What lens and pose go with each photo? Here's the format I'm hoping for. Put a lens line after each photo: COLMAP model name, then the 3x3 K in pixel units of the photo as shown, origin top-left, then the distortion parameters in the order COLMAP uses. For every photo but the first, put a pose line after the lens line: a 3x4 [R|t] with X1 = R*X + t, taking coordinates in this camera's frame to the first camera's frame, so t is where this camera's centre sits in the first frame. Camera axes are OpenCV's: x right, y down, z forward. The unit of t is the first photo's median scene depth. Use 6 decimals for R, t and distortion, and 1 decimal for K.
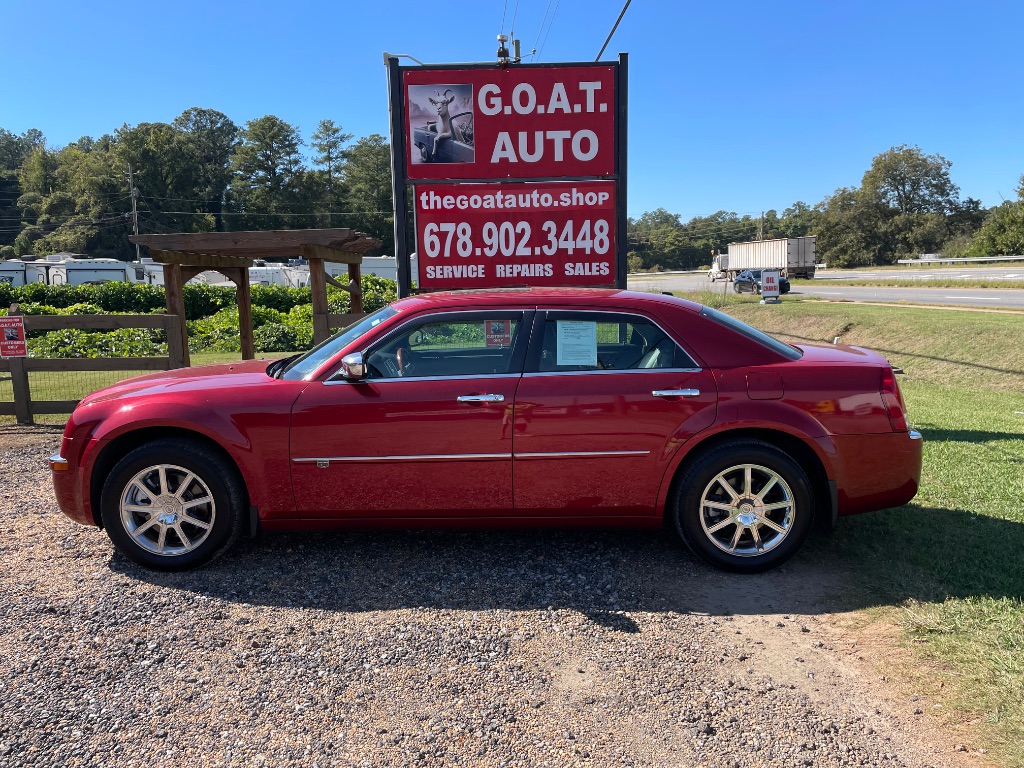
lens RADIAL K [[766.1, 0, 515.1], [0, 766.1, 370.3], [0, 0, 1]] dist [0.084538, -0.123820]
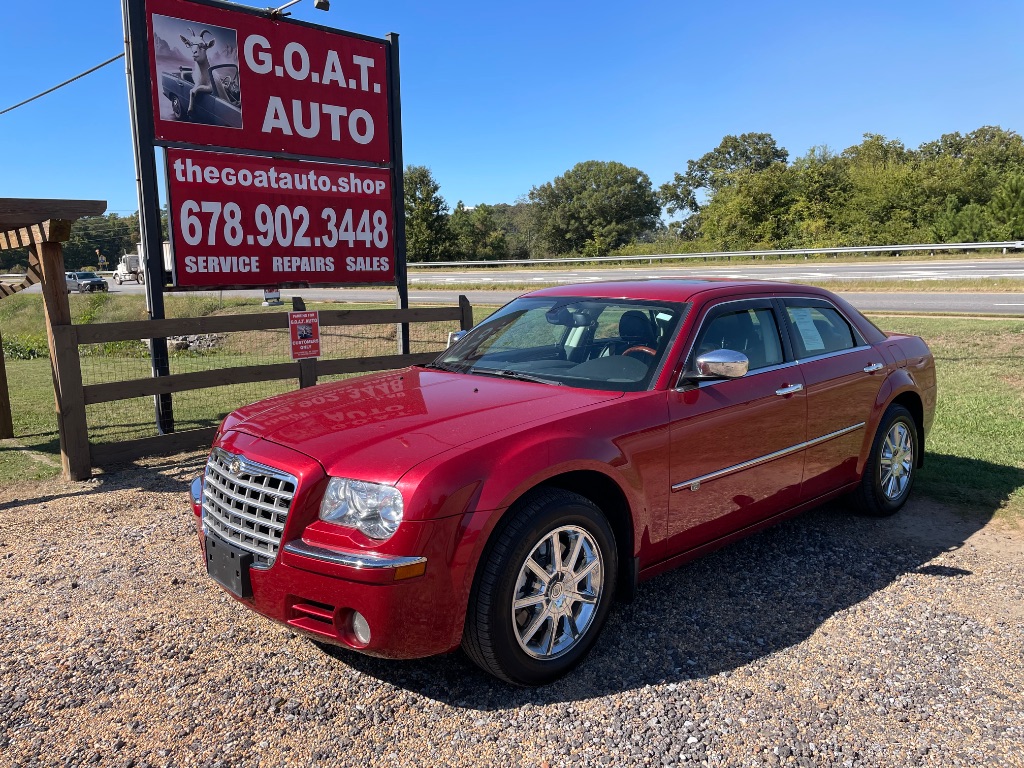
lens RADIAL K [[766.1, 0, 515.1], [0, 766.1, 370.3], [0, 0, 1]] dist [0.084538, -0.123820]
pose [[0.731479, -0.079668, 0.677194, -0.408363], [0.082440, 0.996198, 0.028149, -0.018479], [-0.676862, 0.035238, 0.735266, 0.222202]]
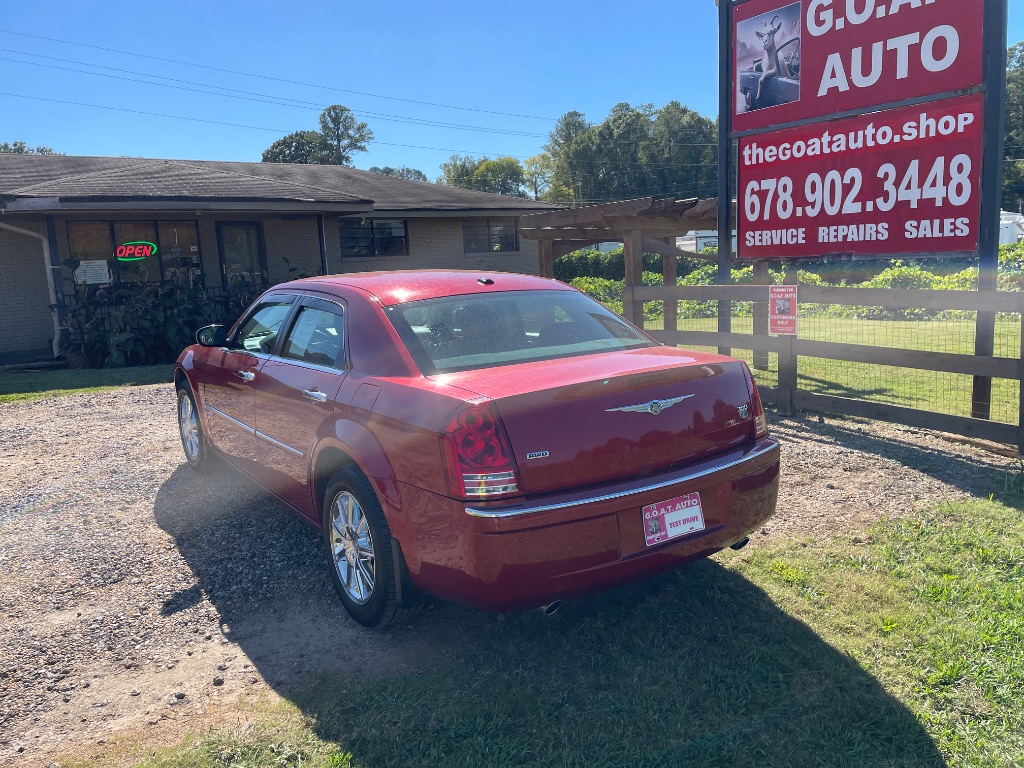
lens RADIAL K [[771.3, 0, 526.0], [0, 771.3, 370.8], [0, 0, 1]] dist [0.095109, -0.115288]
pose [[0.583717, 0.116013, -0.803626, 0.468015], [-0.068917, 0.993247, 0.093329, -0.045067], [0.809027, 0.000906, 0.587771, 0.285639]]
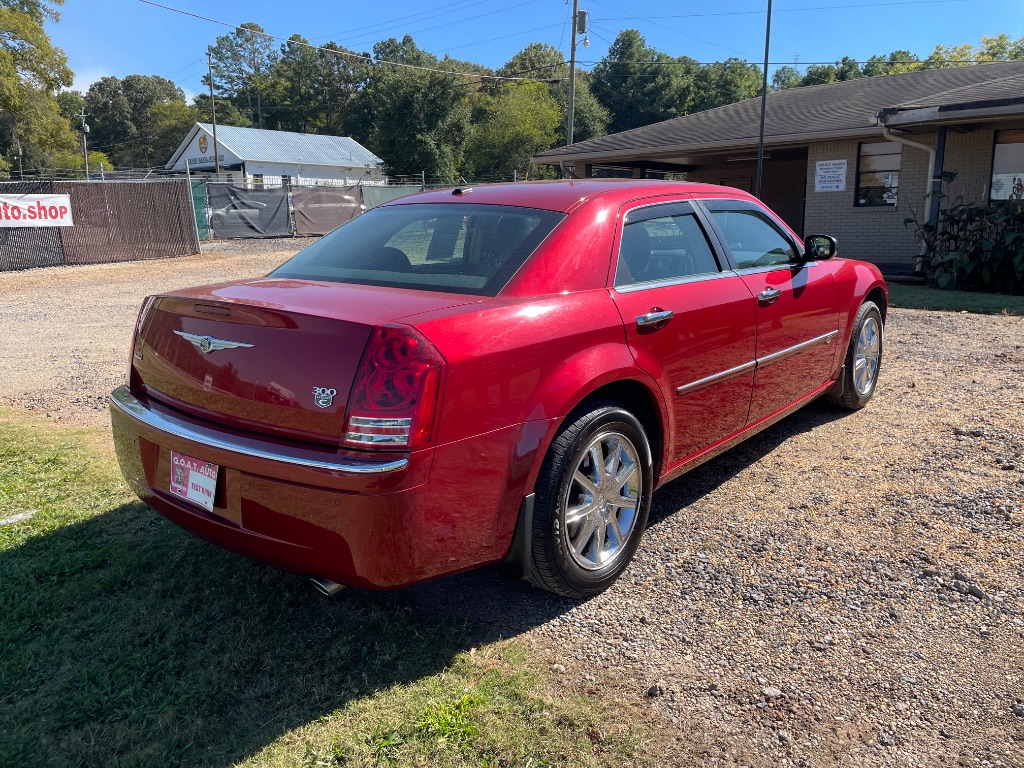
lens RADIAL K [[771.3, 0, 526.0], [0, 771.3, 370.8], [0, 0, 1]] dist [0.095109, -0.115288]
pose [[-0.620762, 0.191028, -0.760370, 0.375282], [-0.061257, 0.955078, 0.289955, -0.079631], [0.781602, 0.226571, -0.581175, 0.775751]]
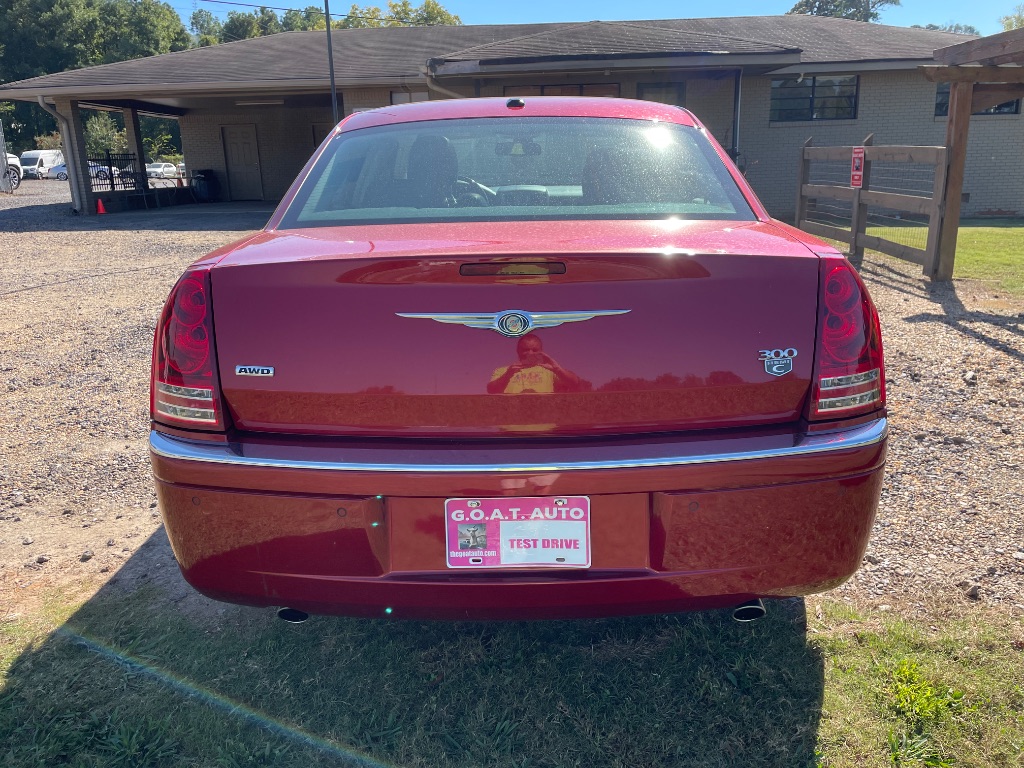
lens RADIAL K [[771.3, 0, 526.0], [0, 771.3, 370.8], [0, 0, 1]] dist [0.095109, -0.115288]
pose [[0.009345, 0.292663, -0.956170, 0.404252], [-0.093446, 0.952283, 0.290560, -0.042785], [0.995580, 0.086635, 0.036247, 0.523990]]
